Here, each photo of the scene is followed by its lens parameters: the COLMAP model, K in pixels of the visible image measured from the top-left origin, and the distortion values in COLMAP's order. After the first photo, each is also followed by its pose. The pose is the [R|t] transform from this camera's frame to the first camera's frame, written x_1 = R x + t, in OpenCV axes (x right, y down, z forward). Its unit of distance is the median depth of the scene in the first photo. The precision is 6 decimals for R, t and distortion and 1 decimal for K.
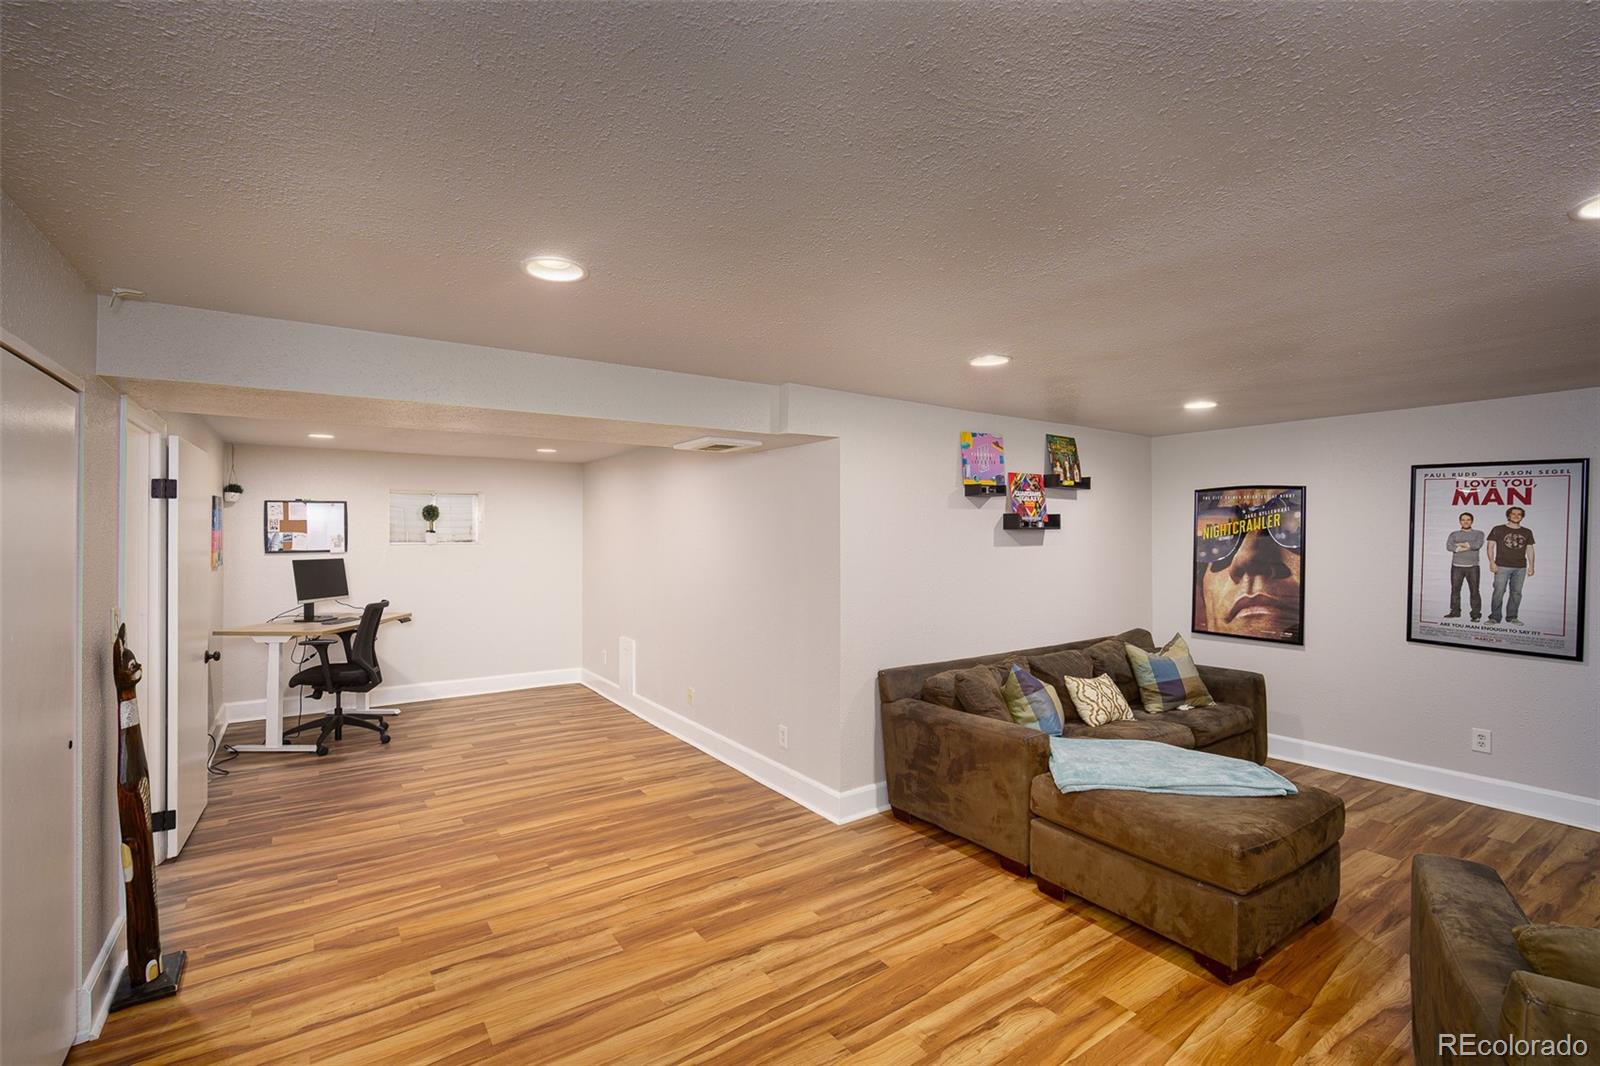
lens RADIAL K [[703.5, 0, 798.5], [0, 703.5, 531.9], [0, 0, 1]] dist [-0.011148, 0.002404]
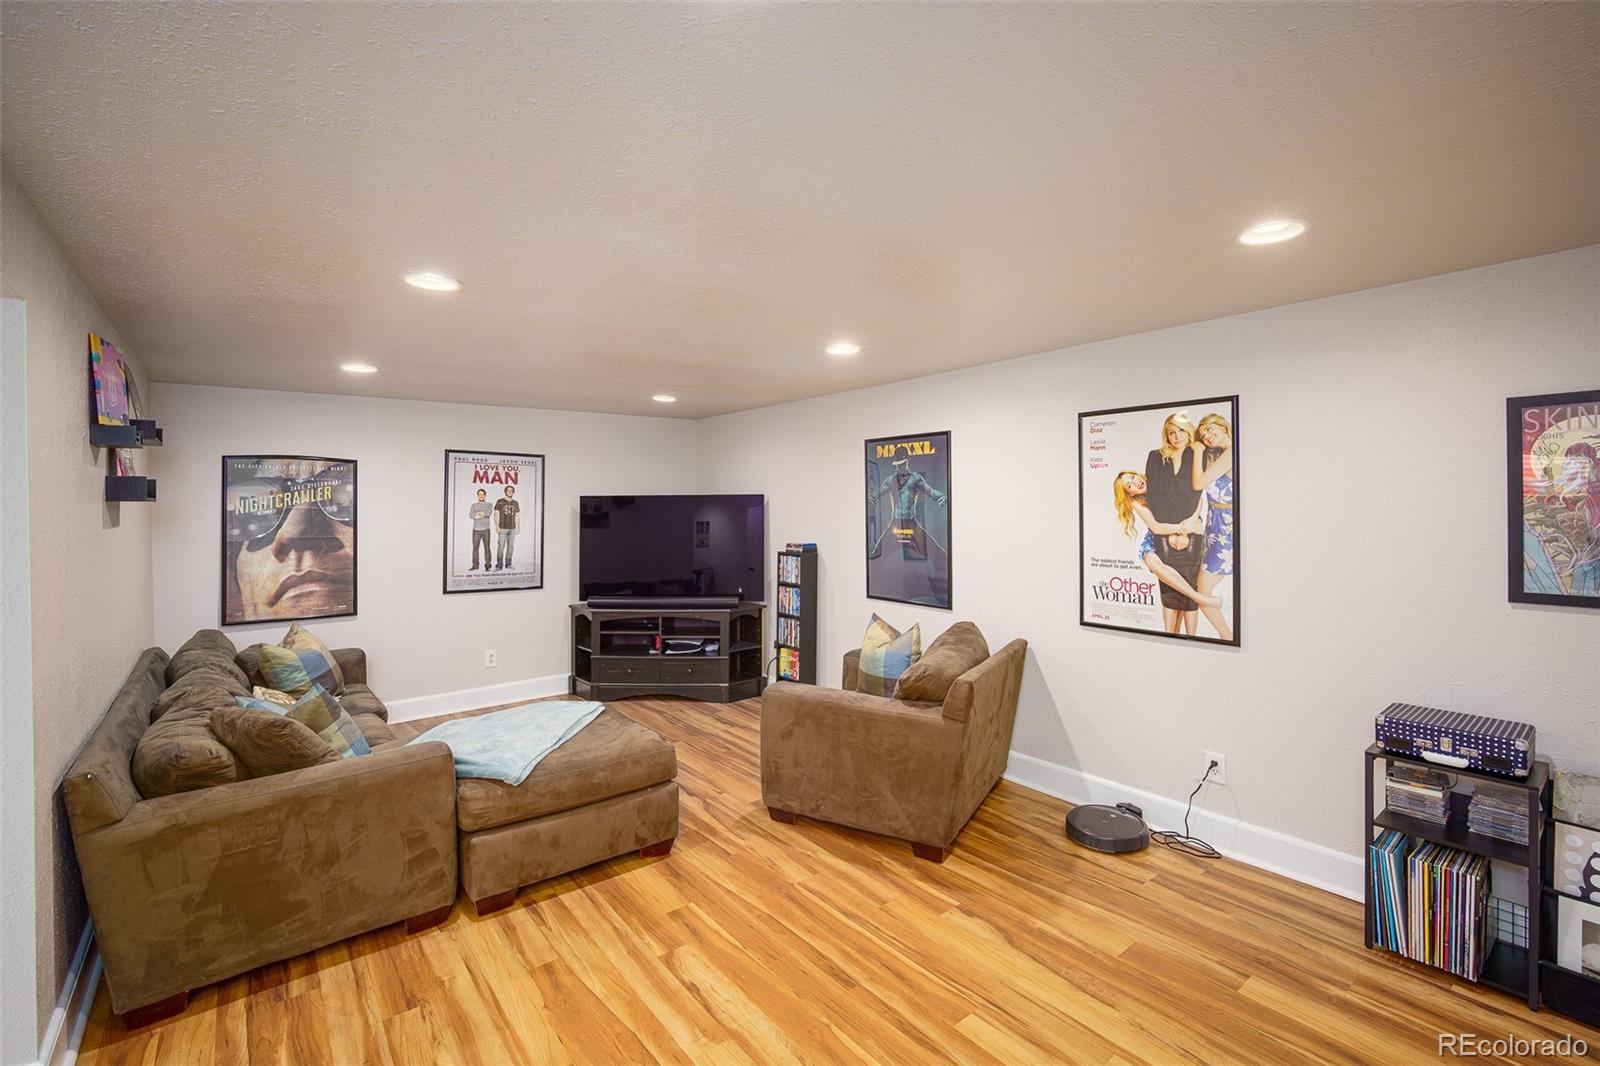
lens RADIAL K [[703.5, 0, 786.8], [0, 703.5, 507.7], [0, 0, 1]] dist [-0.011148, 0.002404]
pose [[-0.039943, -0.004728, 0.999191, -0.387593], [0.010577, 0.999931, 0.005154, 0.006868], [-0.999146, 0.010775, -0.039891, 0.477857]]
